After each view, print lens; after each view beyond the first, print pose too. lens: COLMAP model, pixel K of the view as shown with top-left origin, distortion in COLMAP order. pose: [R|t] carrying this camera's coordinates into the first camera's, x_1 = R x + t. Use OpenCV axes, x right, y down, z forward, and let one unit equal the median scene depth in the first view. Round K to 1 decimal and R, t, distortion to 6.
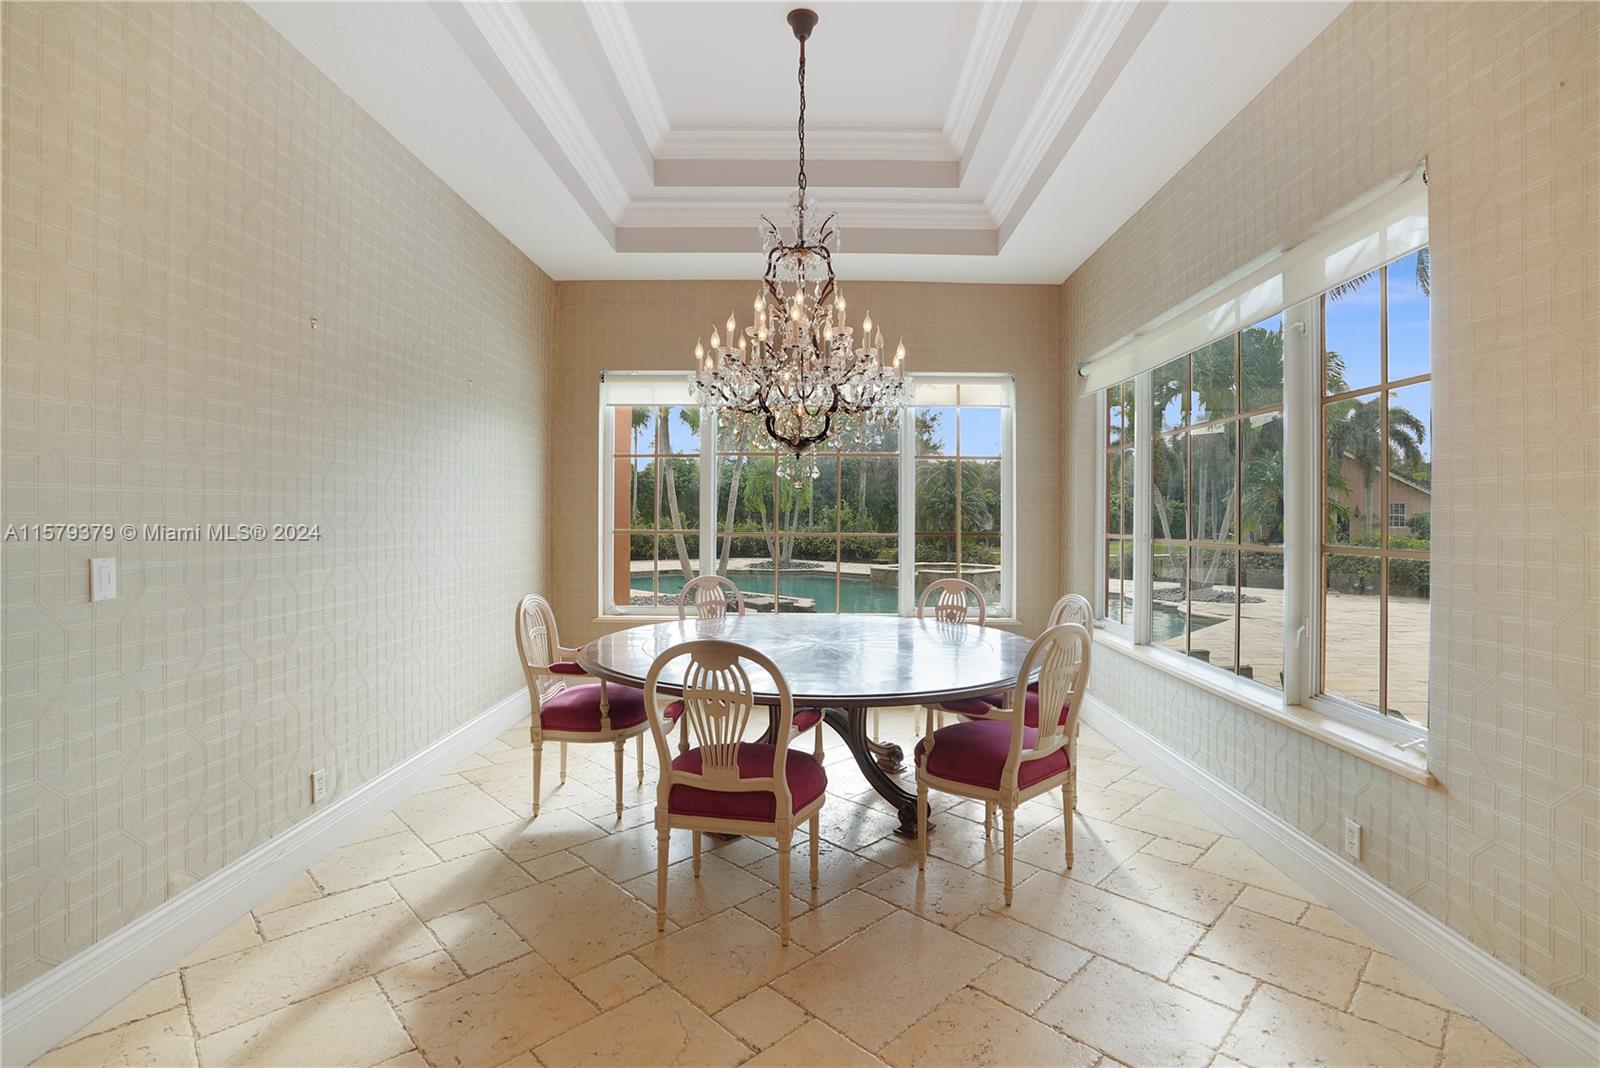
lens RADIAL K [[750.5, 0, 805.1], [0, 750.5, 519.4], [0, 0, 1]] dist [-0.045052, 0.001075]
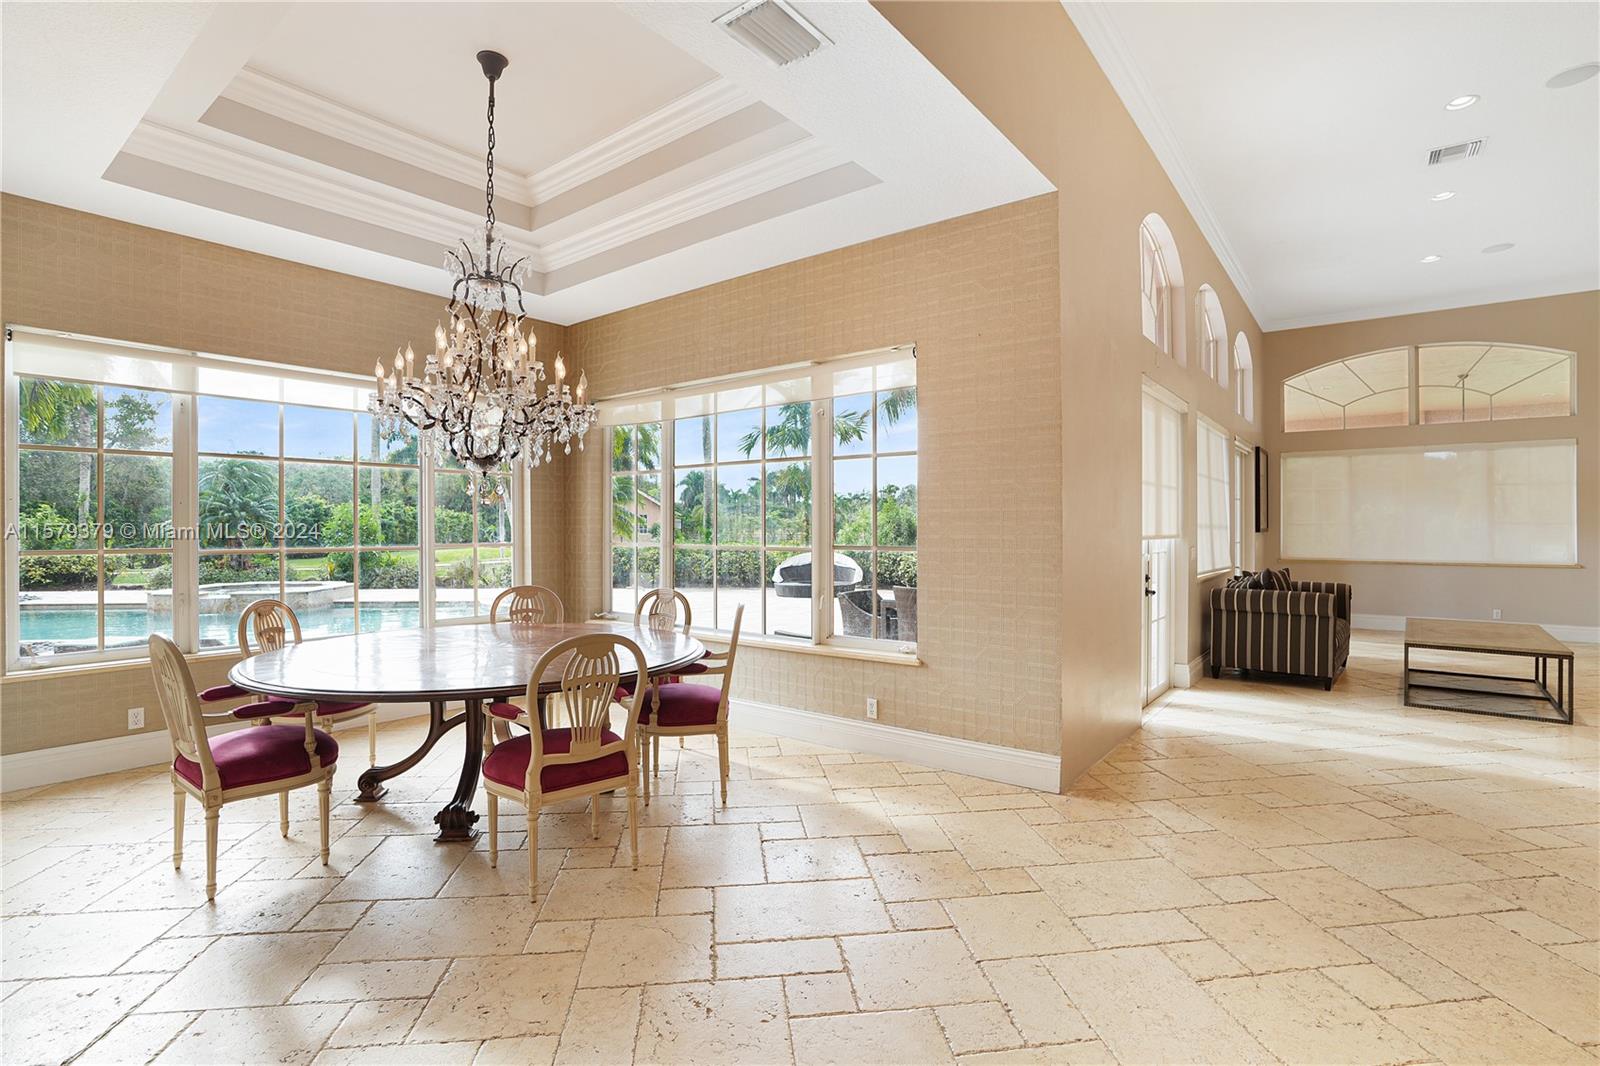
lens RADIAL K [[767.9, 0, 800.0], [0, 767.9, 533.0], [0, 0, 1]] dist [-0.043702, 0.000754]
pose [[0.614022, -0.009612, 0.789231, -0.603724], [0.006584, 0.999953, 0.007056, -0.004200], [-0.789262, 0.000864, 0.614056, -0.012530]]
